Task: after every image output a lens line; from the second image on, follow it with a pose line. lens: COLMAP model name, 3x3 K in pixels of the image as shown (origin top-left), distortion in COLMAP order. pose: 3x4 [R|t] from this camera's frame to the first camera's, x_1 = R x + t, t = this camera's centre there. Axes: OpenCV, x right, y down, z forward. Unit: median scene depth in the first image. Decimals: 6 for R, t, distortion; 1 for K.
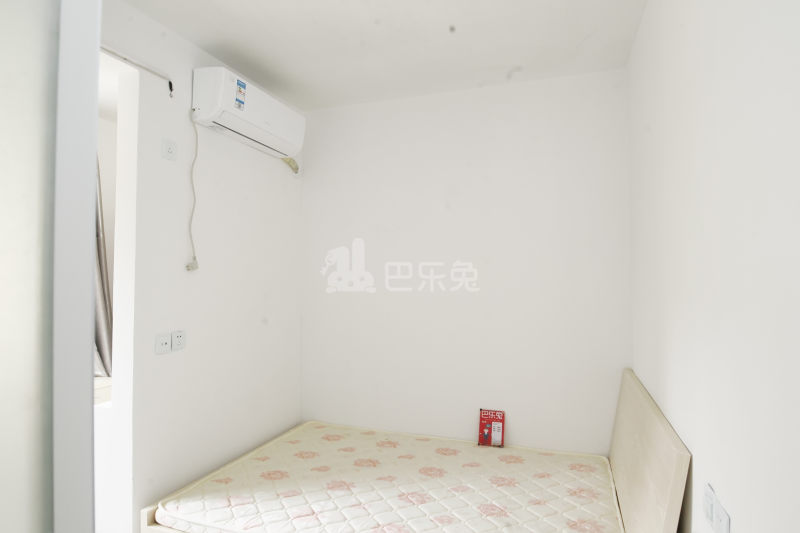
lens RADIAL K [[472.9, 0, 400.0], [0, 472.9, 266.5], [0, 0, 1]] dist [-0.033621, 0.000013]
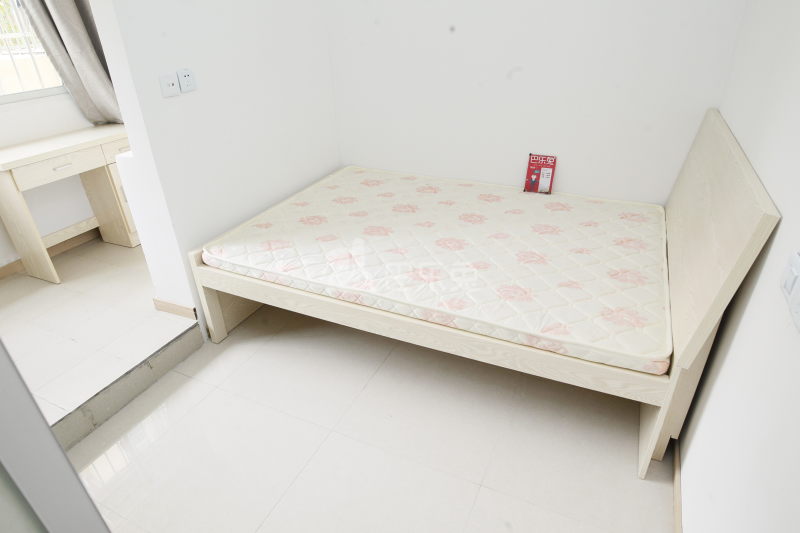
lens RADIAL K [[471.7, 0, 403.7], [0, 471.7, 266.9], [0, 0, 1]] dist [-0.034113, 0.000612]
pose [[0.995264, 0.020725, -0.094977, 0.021146], [0.030604, 0.860528, 0.508483, 0.024631], [0.092269, -0.508981, 0.855818, 0.101860]]
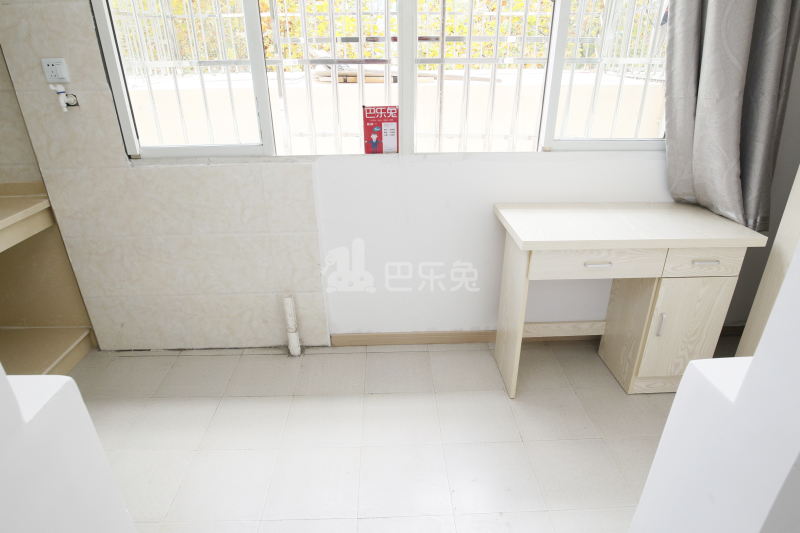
lens RADIAL K [[472.9, 0, 400.0], [0, 472.9, 266.5], [0, 0, 1]] dist [-0.033621, 0.000013]
pose [[0.373252, 0.400818, -0.836677, -0.377558], [0.030369, 0.896091, 0.442829, 0.024564], [0.927233, -0.190696, 0.322295, 0.545854]]
